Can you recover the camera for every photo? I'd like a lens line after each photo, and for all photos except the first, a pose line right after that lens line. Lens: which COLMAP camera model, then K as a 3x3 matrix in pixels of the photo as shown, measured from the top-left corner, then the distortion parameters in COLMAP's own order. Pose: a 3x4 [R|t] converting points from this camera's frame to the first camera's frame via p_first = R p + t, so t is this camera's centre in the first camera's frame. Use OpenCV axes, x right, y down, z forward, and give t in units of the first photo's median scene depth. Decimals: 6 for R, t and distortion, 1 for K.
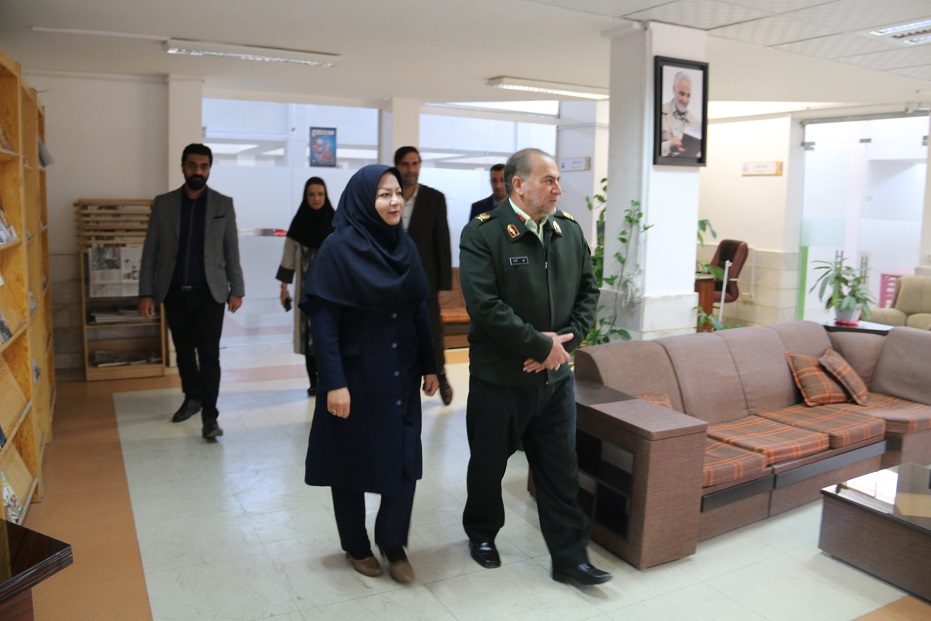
lens RADIAL K [[755.4, 0, 465.5], [0, 755.4, 310.5], [0, 0, 1]] dist [-0.123908, 0.005524]
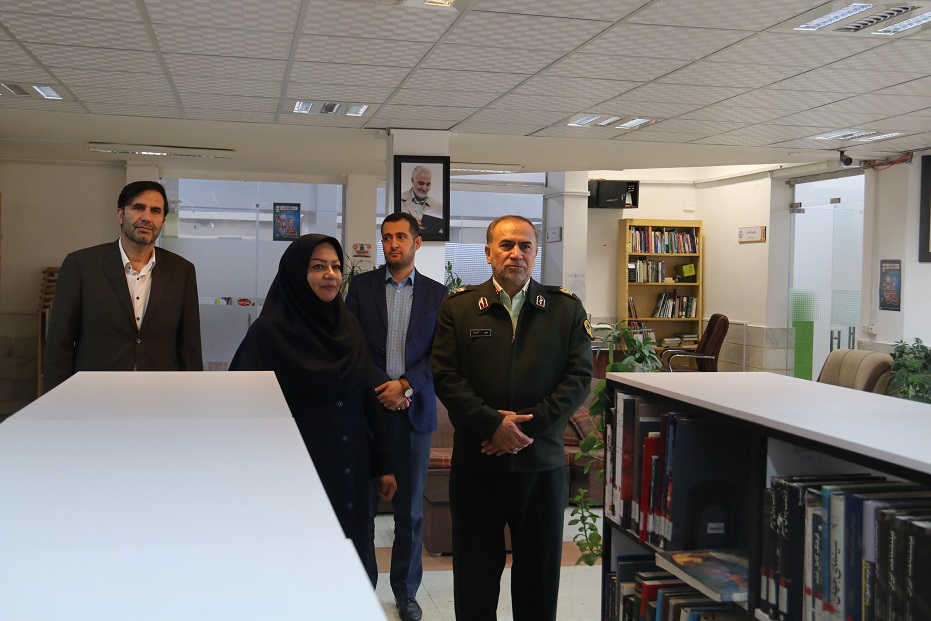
lens RADIAL K [[1122.0, 0, 465.5], [0, 1122.0, 310.5], [0, 0, 1]] dist [0.006905, -0.004700]
pose [[0.958675, 0.008745, -0.284370, 0.511682], [-0.042051, 0.992904, -0.111232, 0.072382], [0.281380, 0.118594, 0.952240, -0.429368]]
